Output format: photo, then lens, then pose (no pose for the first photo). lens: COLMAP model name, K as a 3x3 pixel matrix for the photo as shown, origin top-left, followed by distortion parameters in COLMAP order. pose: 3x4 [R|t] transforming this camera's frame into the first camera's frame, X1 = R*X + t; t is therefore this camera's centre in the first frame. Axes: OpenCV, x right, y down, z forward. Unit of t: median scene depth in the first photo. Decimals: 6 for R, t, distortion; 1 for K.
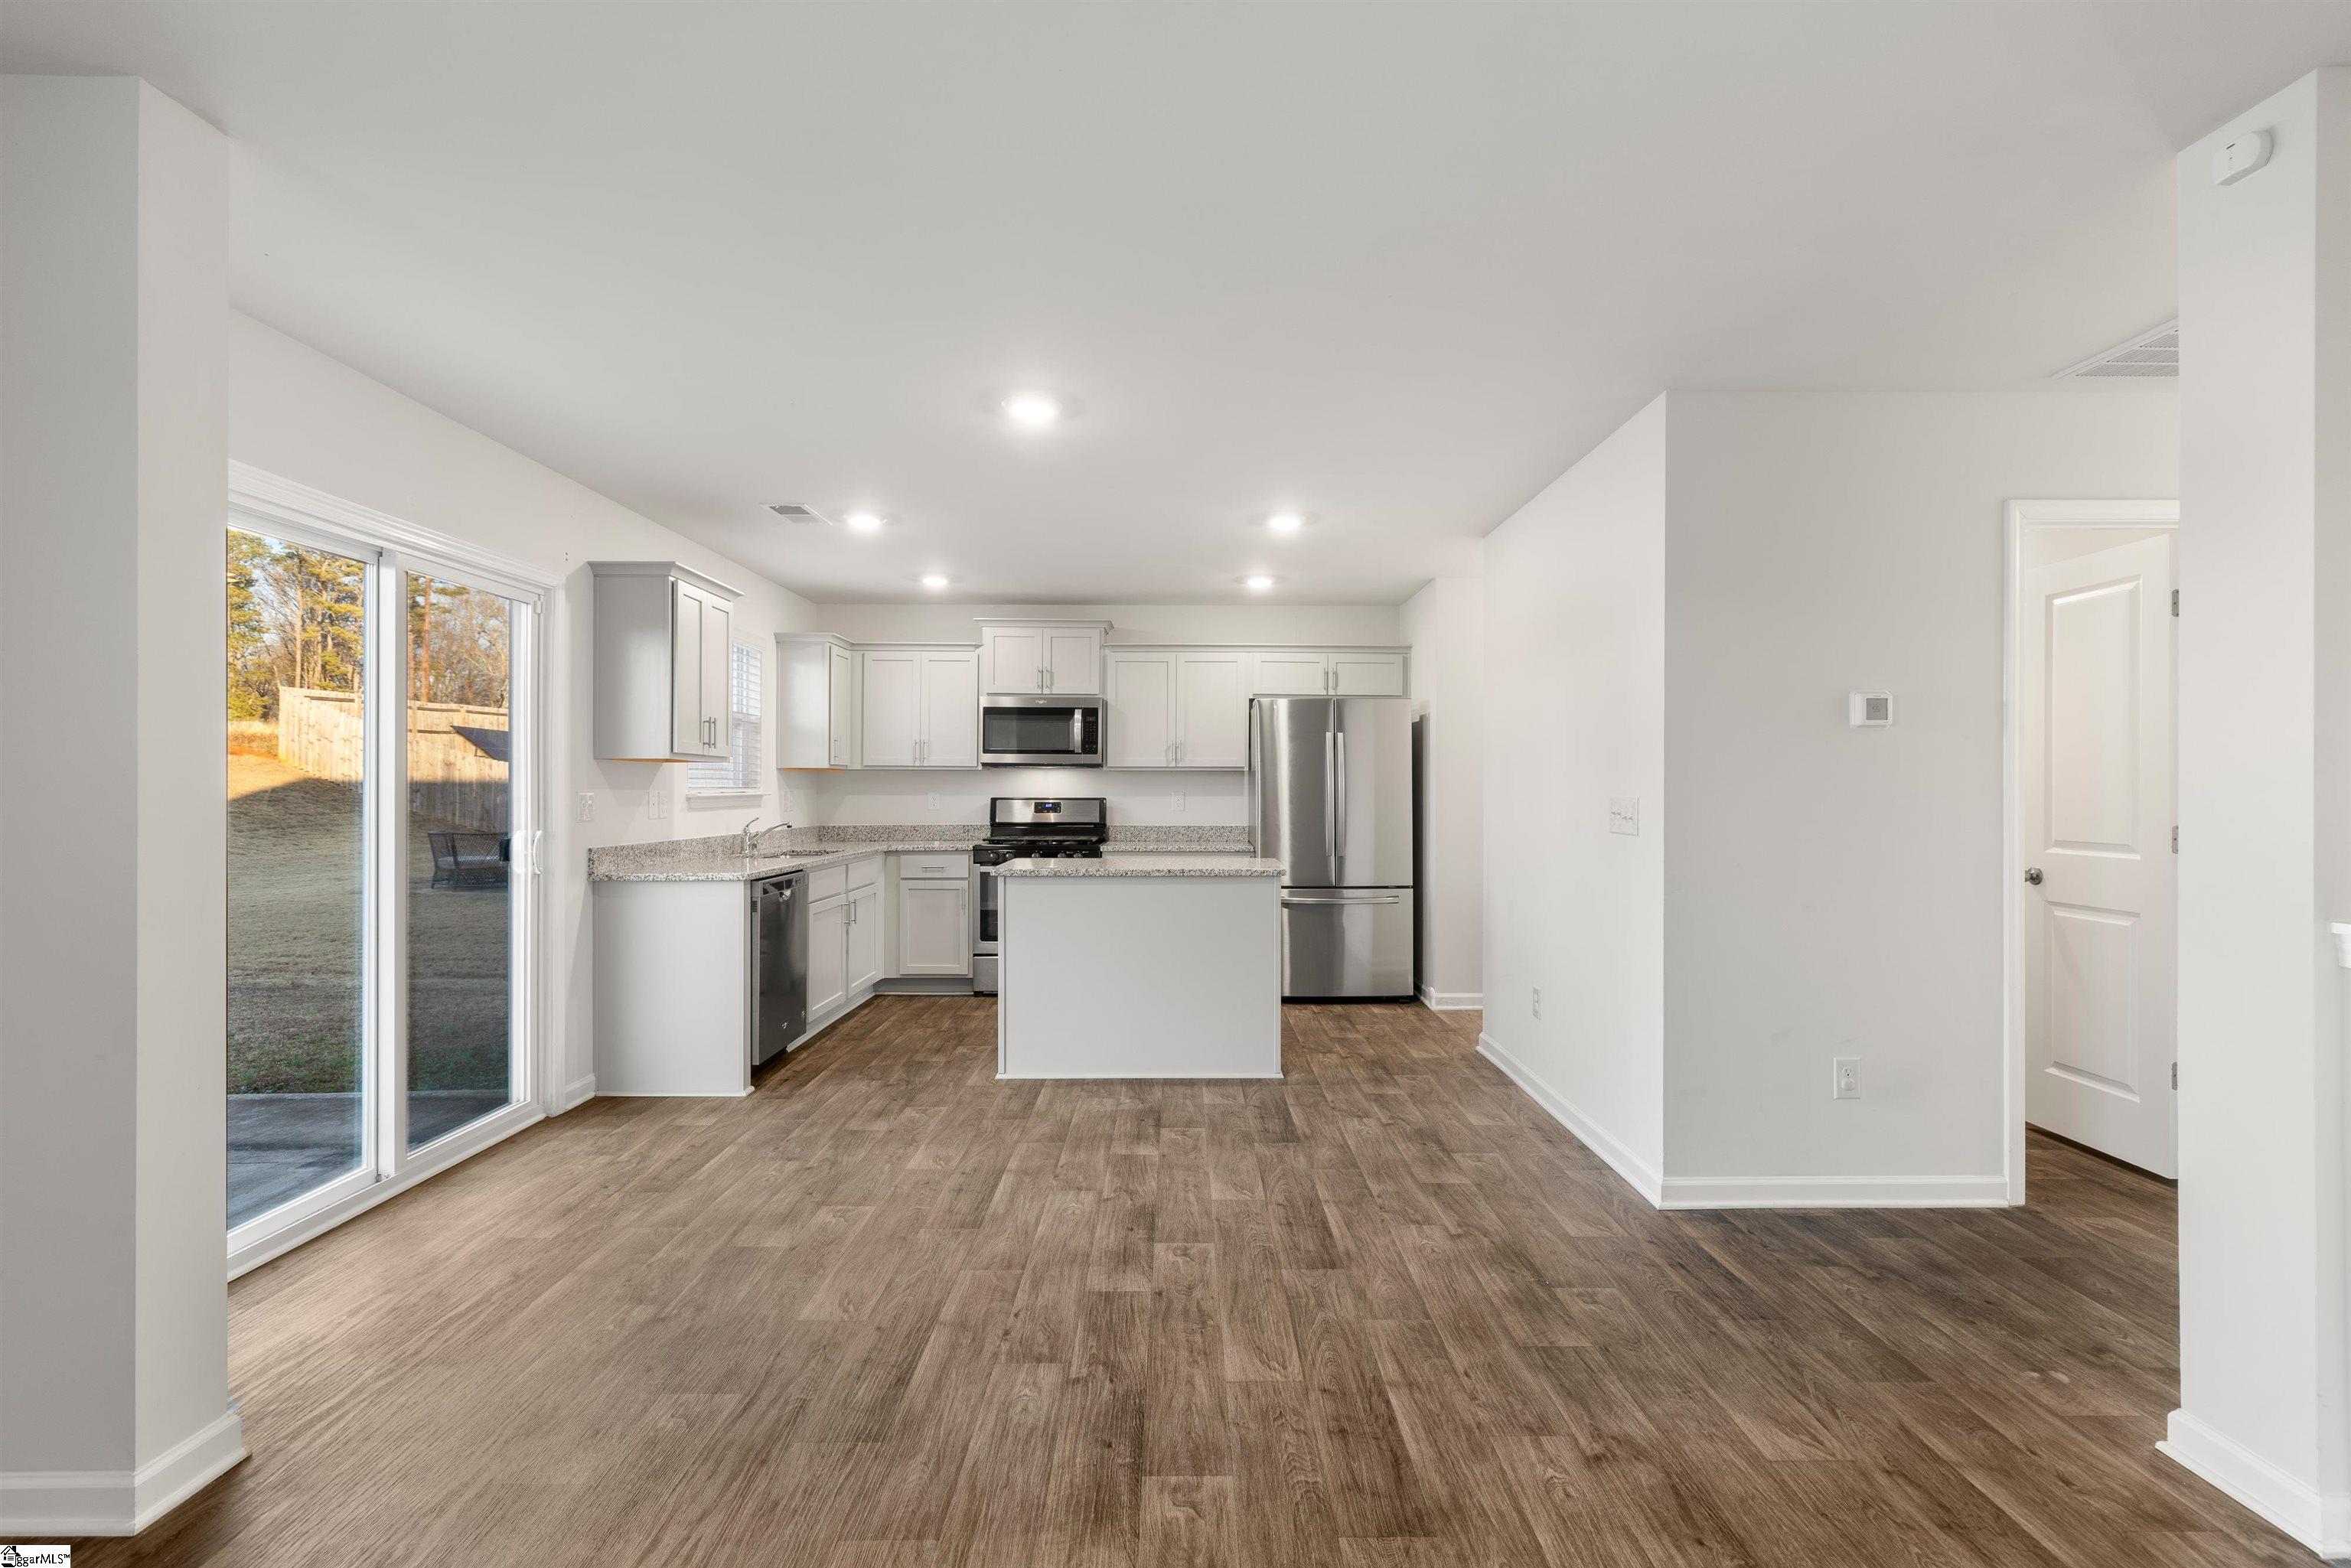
lens RADIAL K [[1072.0, 0, 1187.4], [0, 1072.0, 788.3], [0, 0, 1]] dist [0.002489, 0.000052]
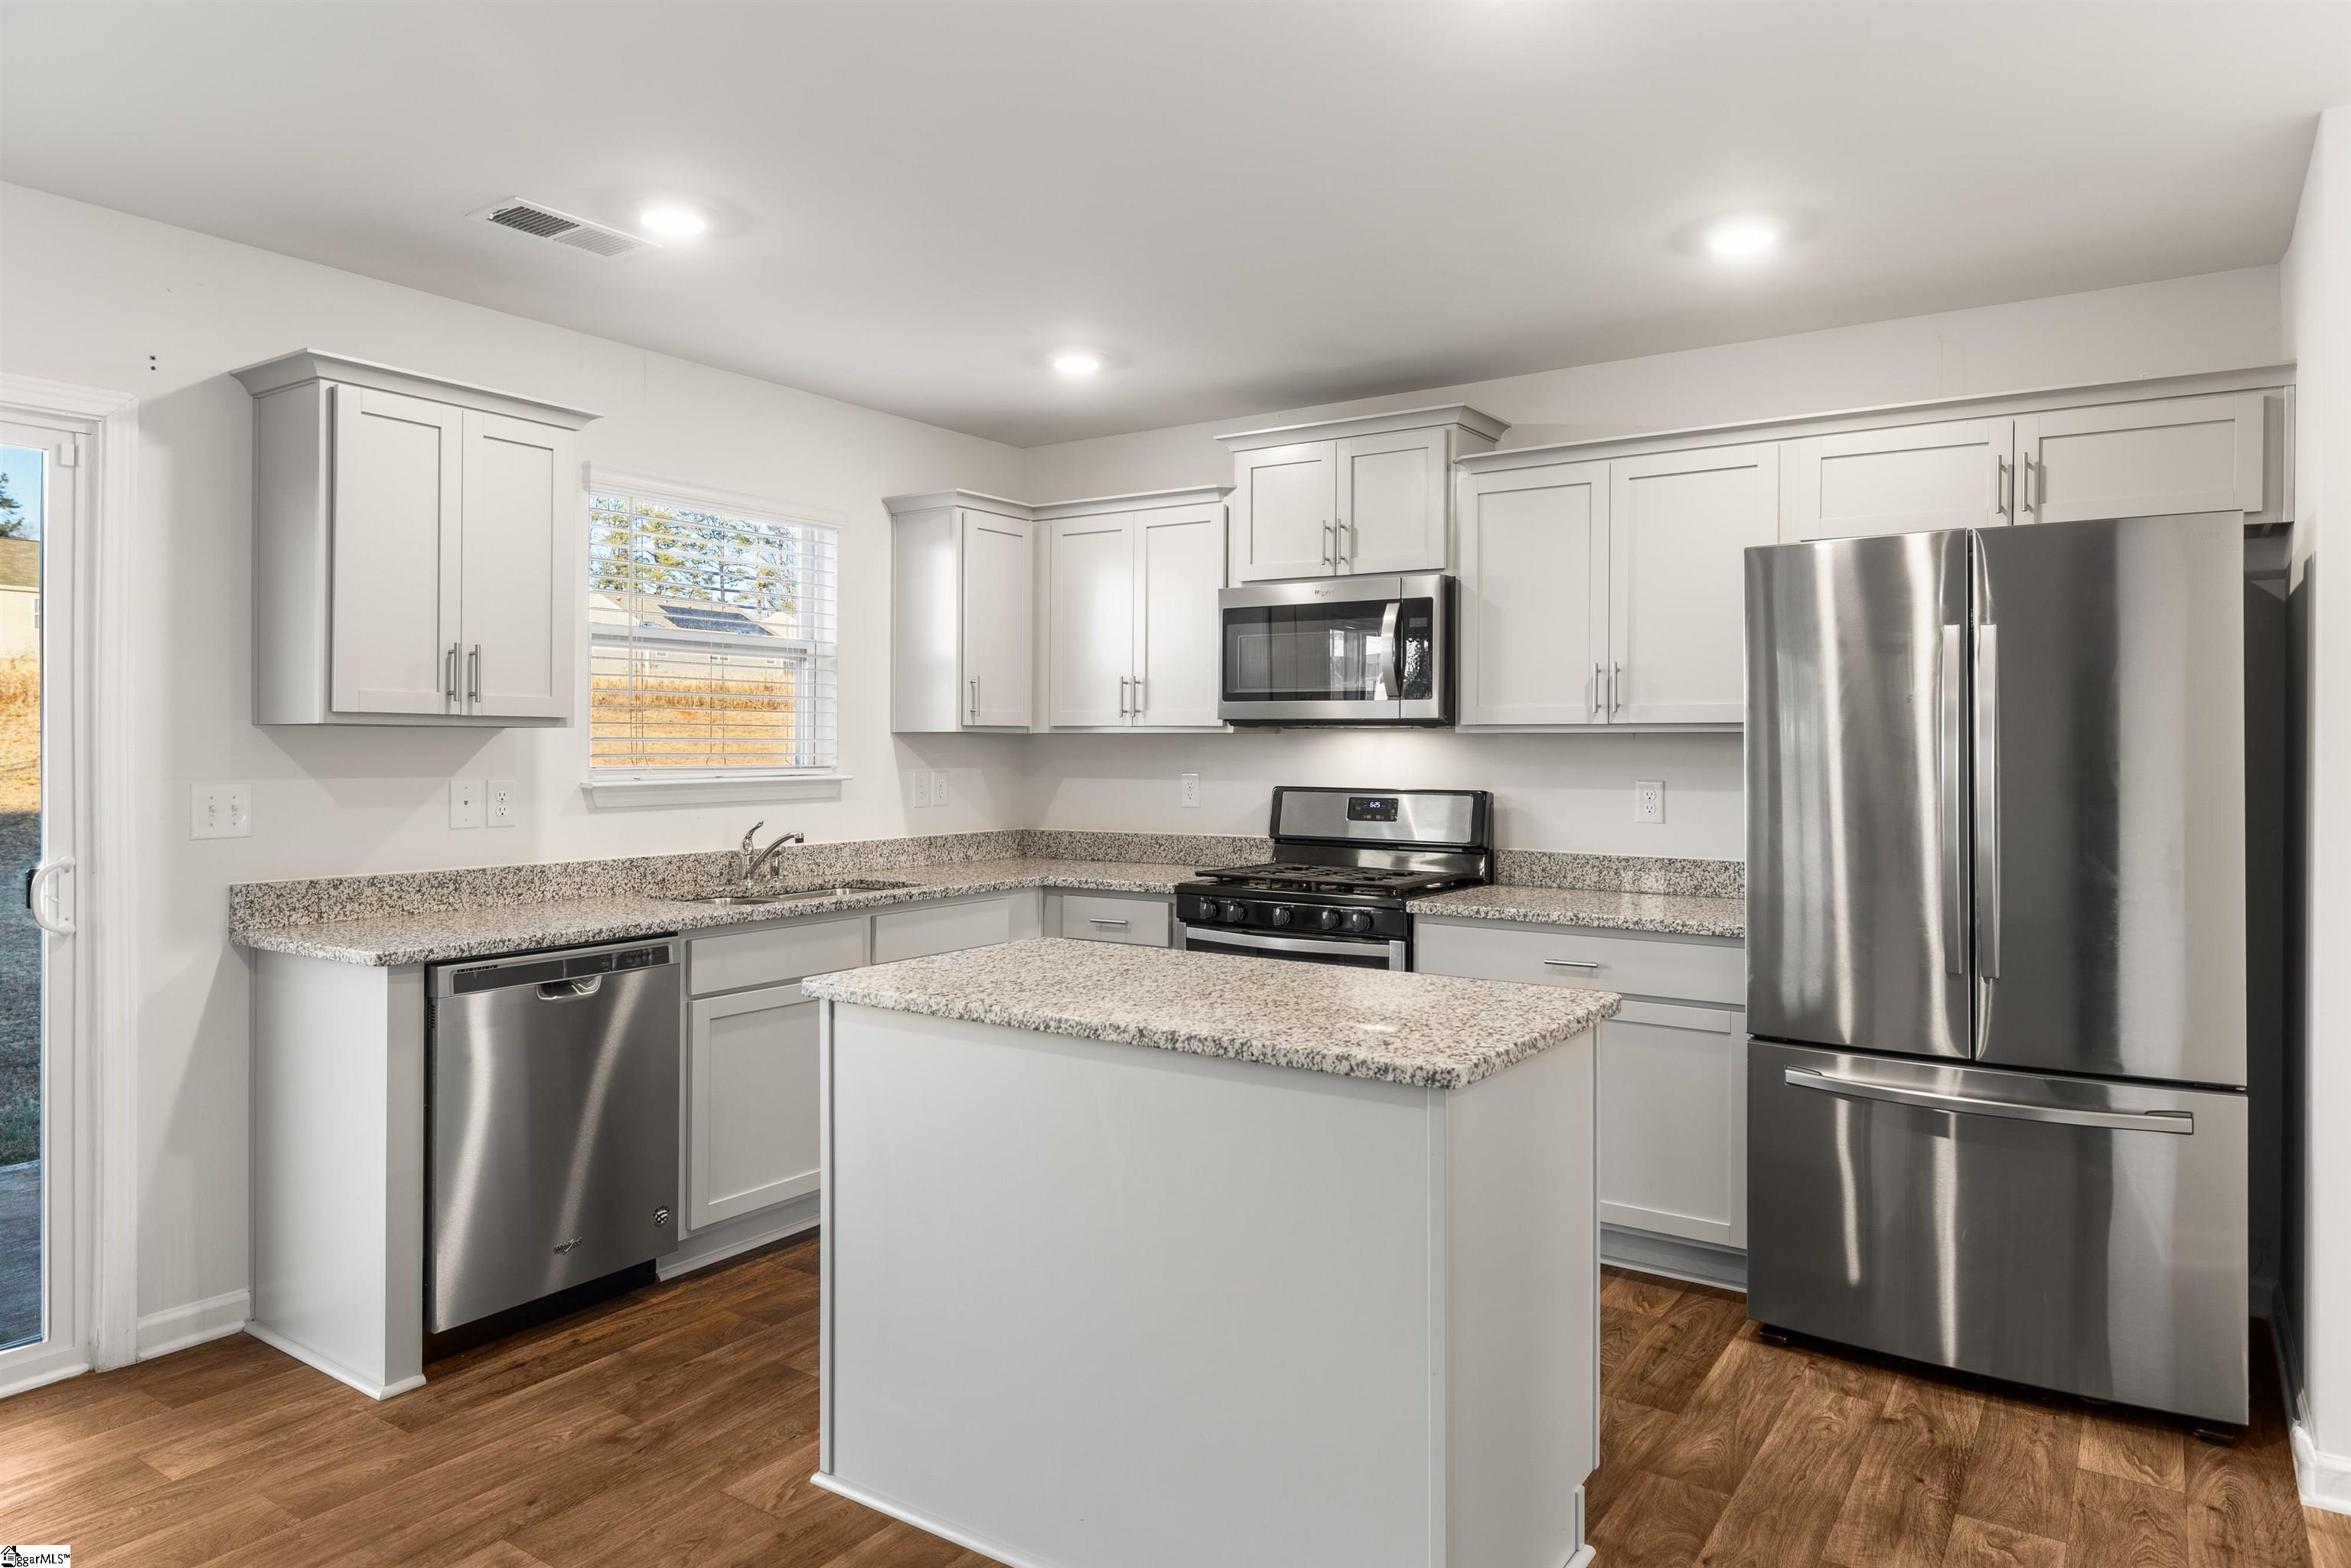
lens RADIAL K [[1422.7, 0, 1169.4], [0, 1422.7, 778.1], [0, 0, 1]] dist [-0.006546, -0.001919]
pose [[0.827188, 0.014522, -0.561737, 0.166778], [-0.001712, 0.999726, 0.023324, -0.011755], [0.561923, -0.018331, 0.826987, 0.429273]]
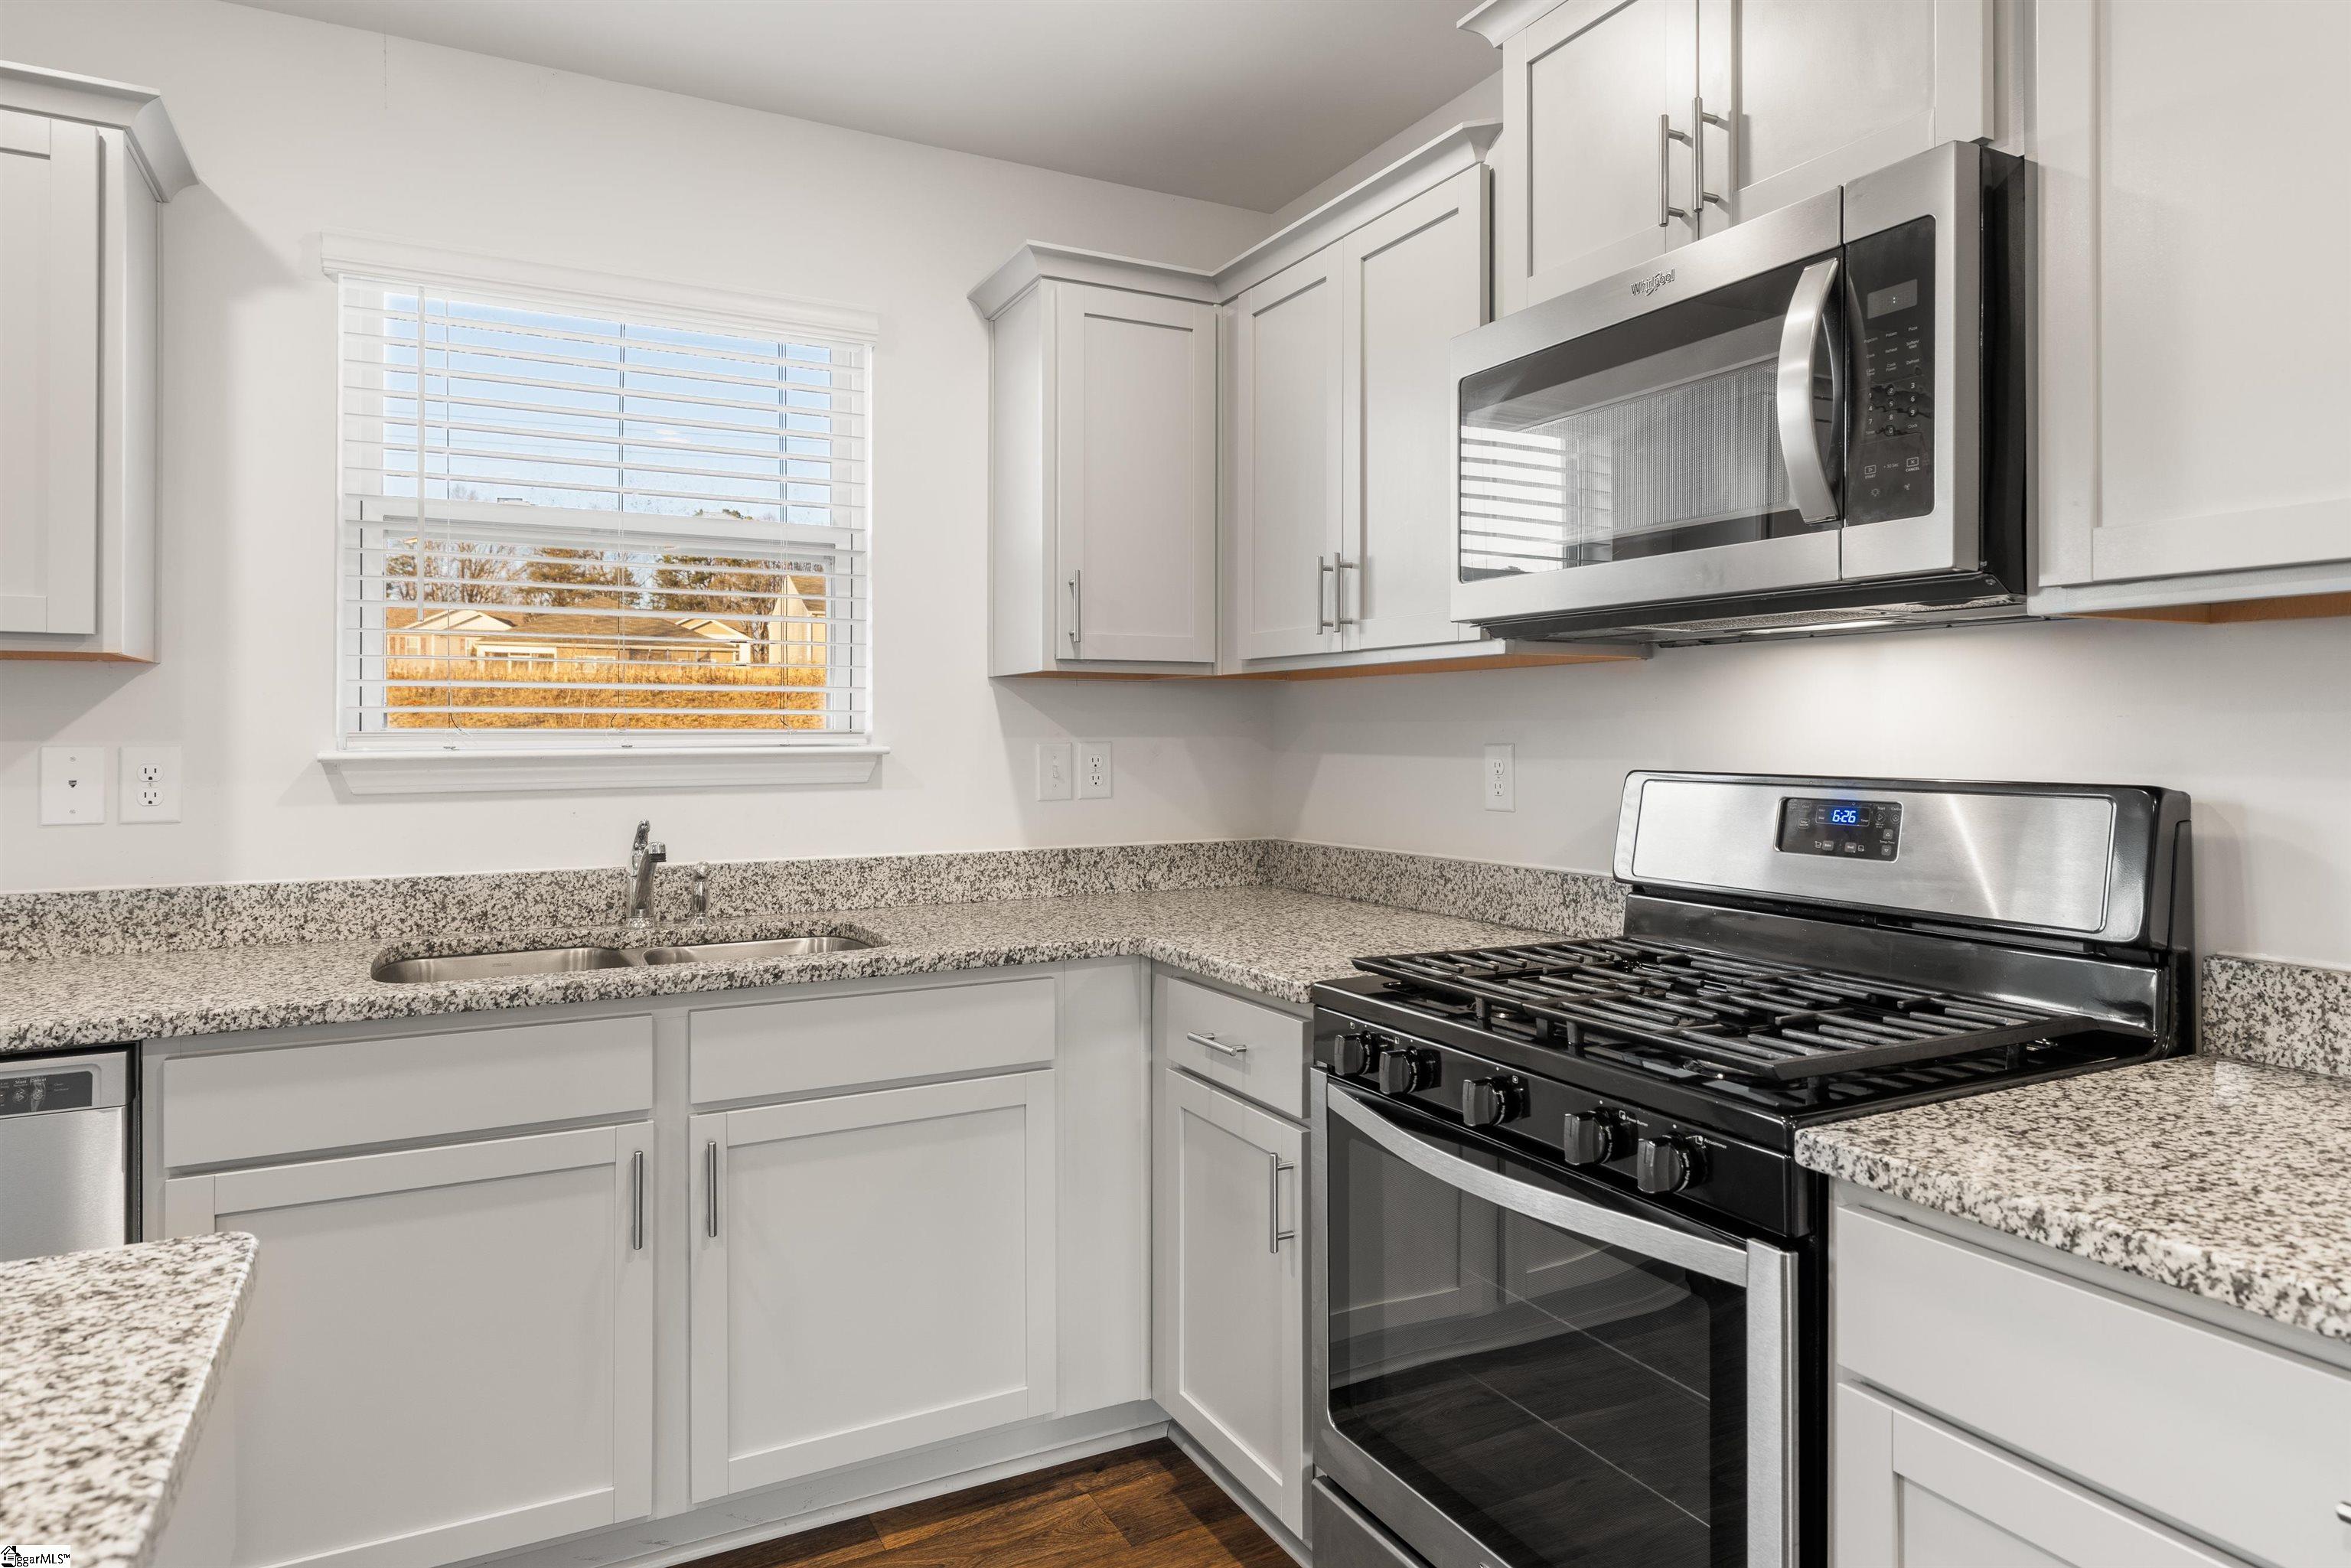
lens RADIAL K [[1375.7, 0, 1153.2], [0, 1375.7, 739.9], [0, 0, 1]] dist [0.008175, -0.001010]
pose [[0.462041, 0.003207, -0.886853, 0.042860], [0.002828, 0.999983, 0.005089, -0.000160], [0.886854, -0.004859, 0.462024, 0.803880]]
